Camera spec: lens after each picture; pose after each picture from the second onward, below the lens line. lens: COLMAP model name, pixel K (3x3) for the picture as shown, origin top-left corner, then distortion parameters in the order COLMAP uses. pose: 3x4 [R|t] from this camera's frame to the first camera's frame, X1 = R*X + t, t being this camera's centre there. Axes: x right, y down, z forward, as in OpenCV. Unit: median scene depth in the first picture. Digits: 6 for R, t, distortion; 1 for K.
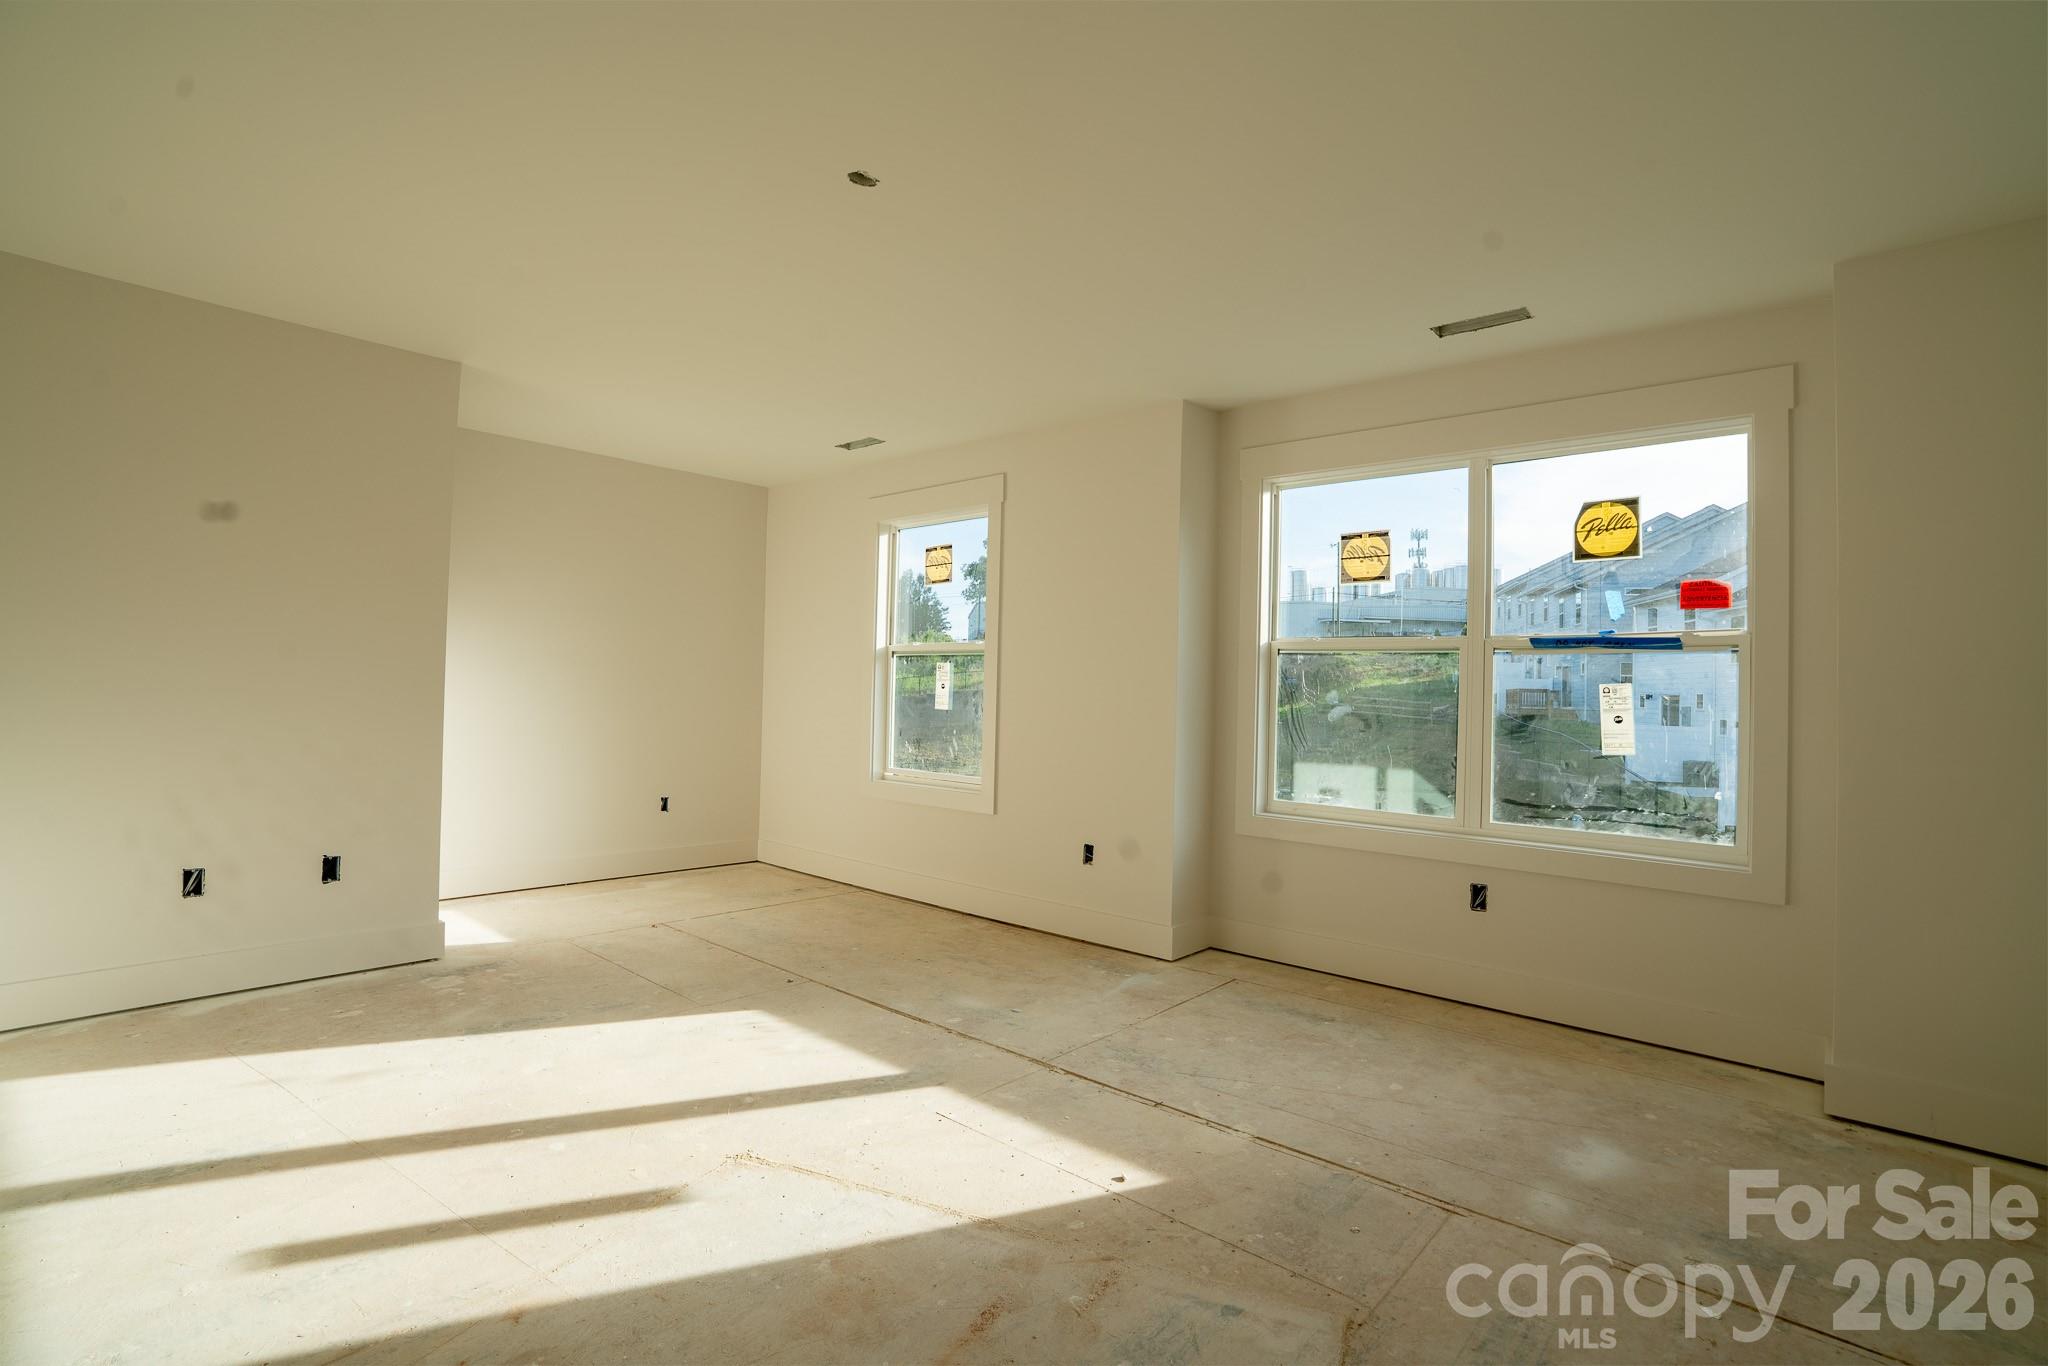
lens RADIAL K [[949.1, 0, 1024.0], [0, 949.1, 683.0], [0, 0, 1]] dist [-0.067133, 0.024479]
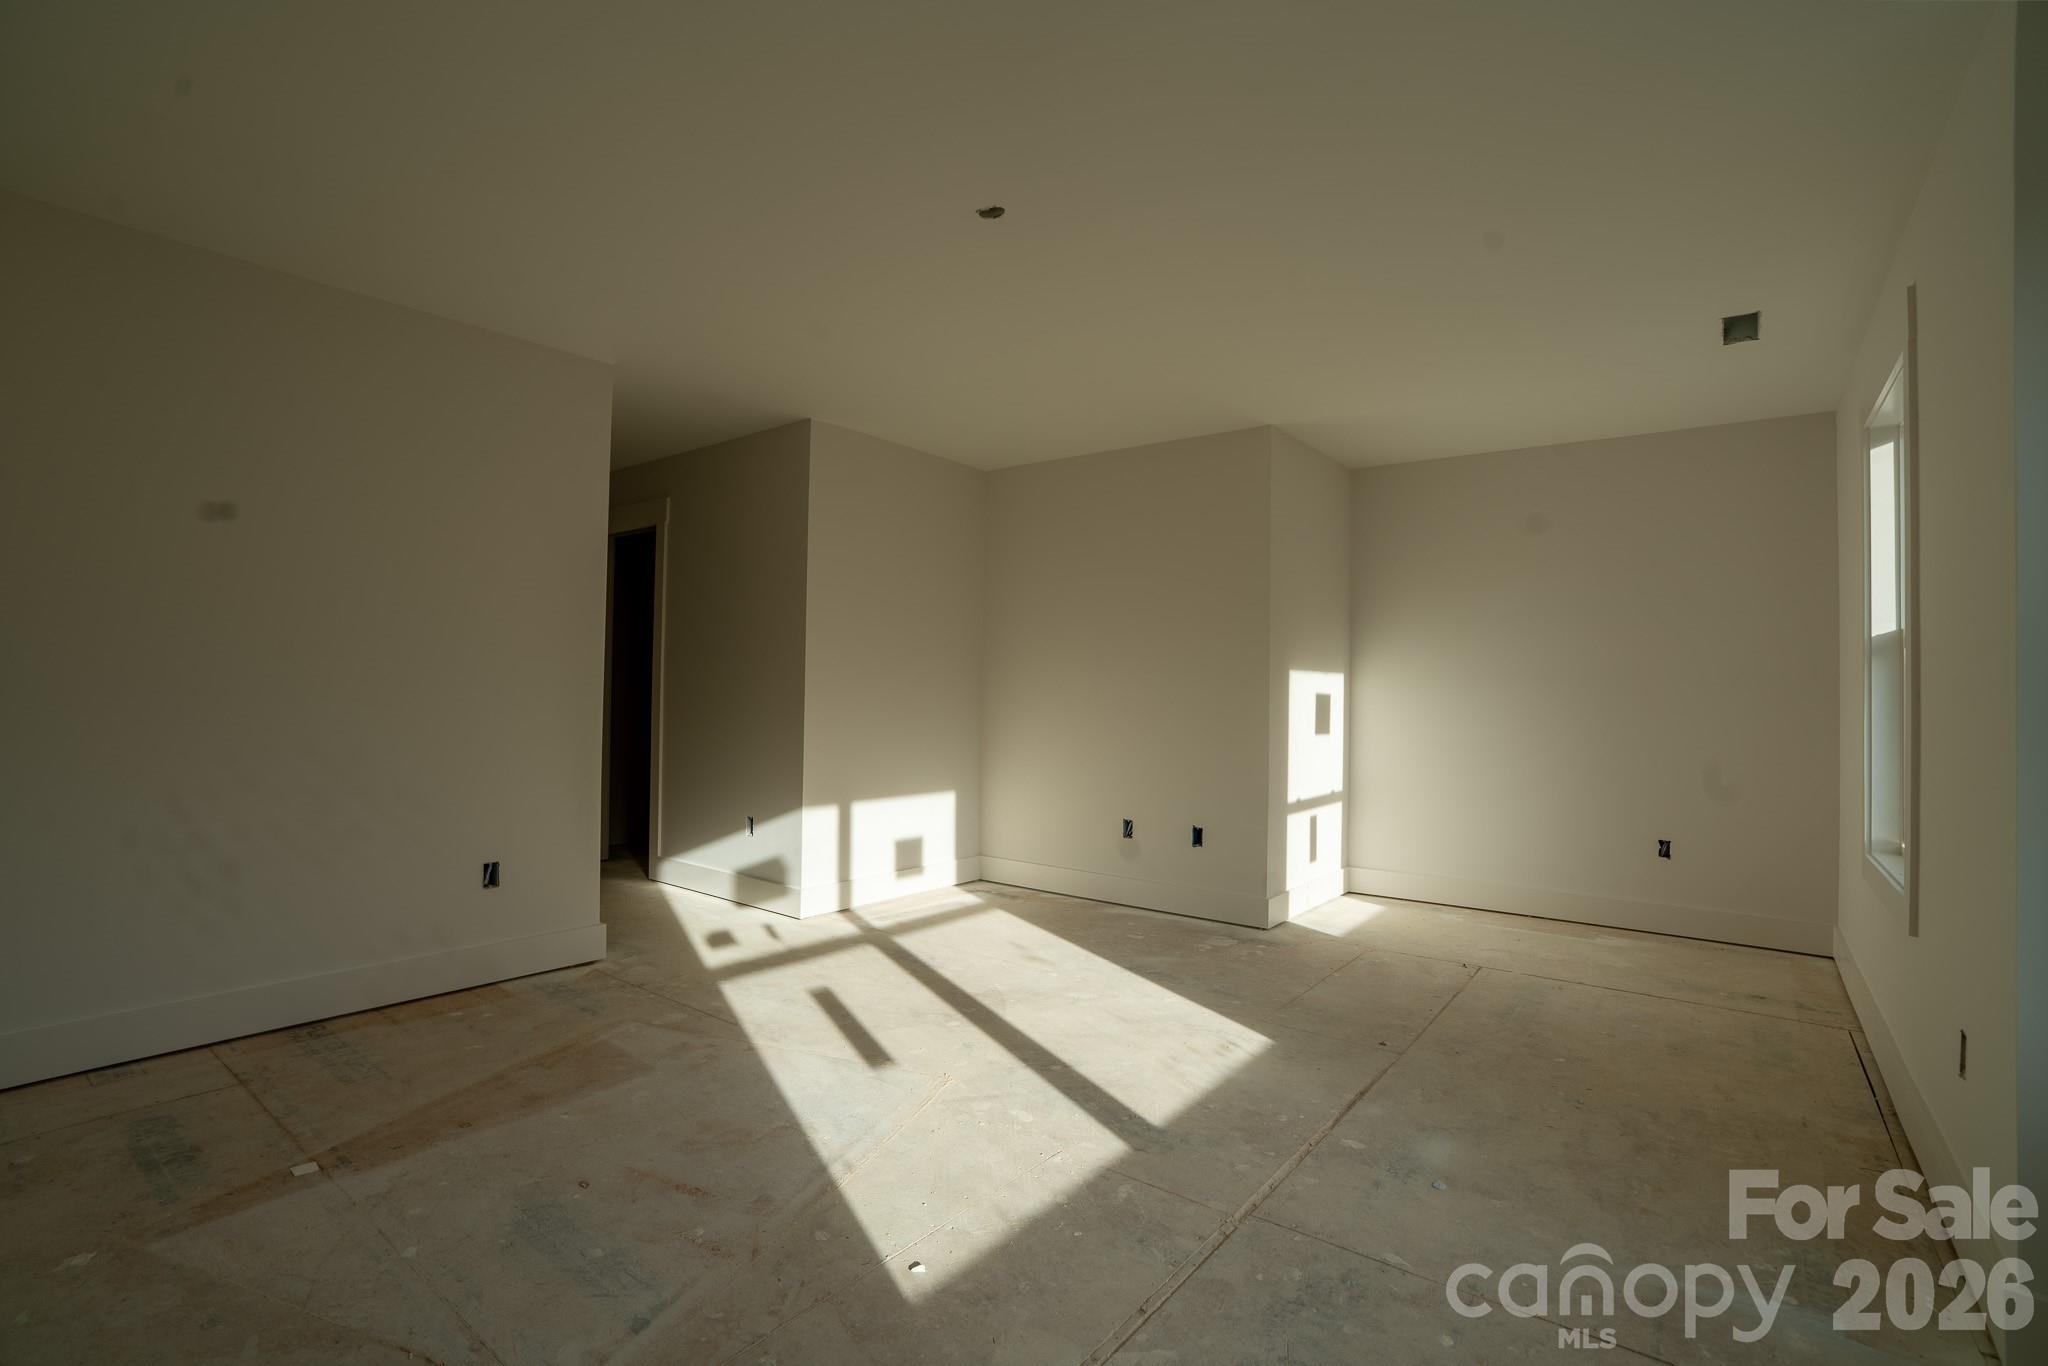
lens RADIAL K [[949.1, 0, 1024.0], [0, 949.1, 683.0], [0, 0, 1]] dist [-0.067133, 0.024479]
pose [[0.065870, -0.032092, -0.997312, 0.671834], [-0.005007, 0.999459, -0.032492, 0.029346], [0.997816, 0.007134, 0.065674, 0.738437]]
